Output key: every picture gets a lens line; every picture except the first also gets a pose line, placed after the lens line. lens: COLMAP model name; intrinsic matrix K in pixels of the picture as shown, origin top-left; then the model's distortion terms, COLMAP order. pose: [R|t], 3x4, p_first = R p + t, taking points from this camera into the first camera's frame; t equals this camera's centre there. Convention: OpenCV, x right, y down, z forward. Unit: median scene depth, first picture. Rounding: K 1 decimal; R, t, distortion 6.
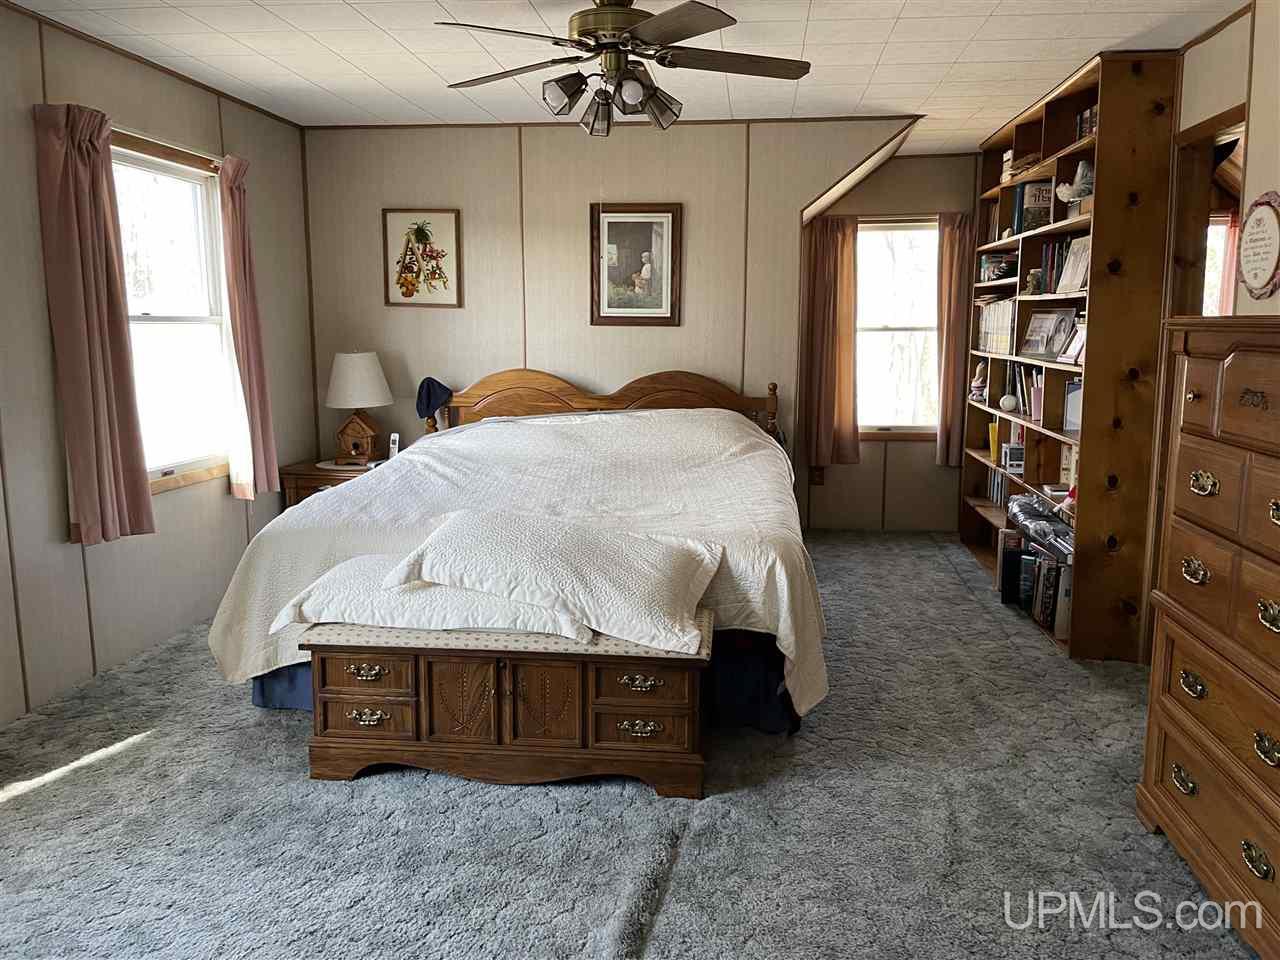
lens RADIAL K [[985.1, 0, 637.2], [0, 985.1, 470.6], [0, 0, 1]] dist [0.079272, -0.004369]
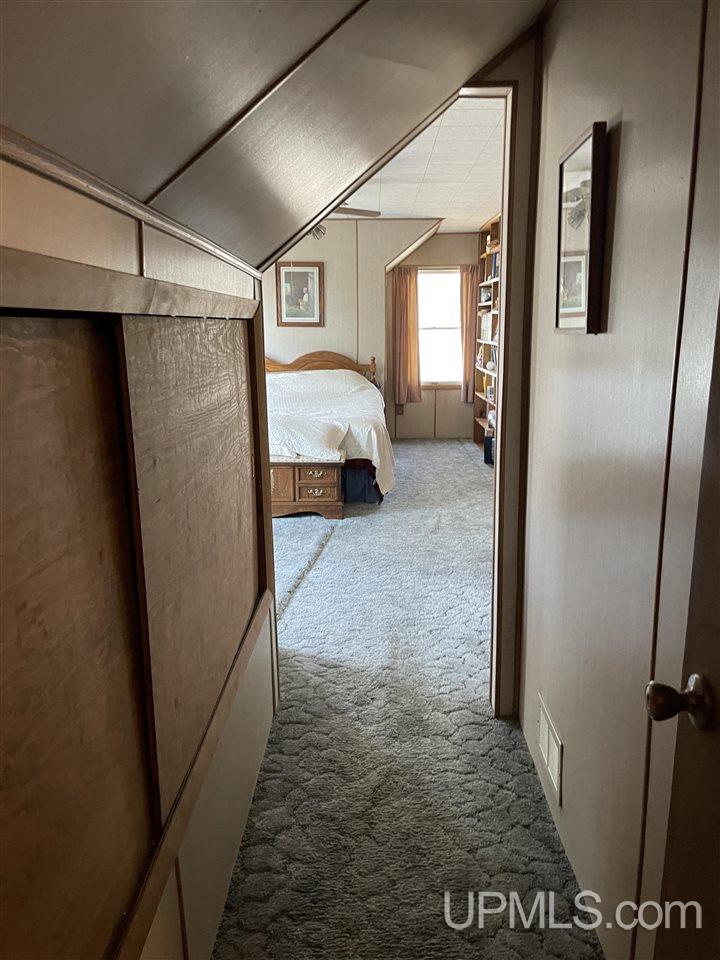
lens RADIAL K [[738.8, 0, 360.1], [0, 738.8, 486.4], [0, 0, 1]] dist [0.079272, -0.004369]
pose [[0.994463, -0.027860, 0.101330, -0.042268], [0.021001, 0.997455, 0.068138, 0.066476], [-0.102970, -0.065633, 0.992517, -0.462365]]
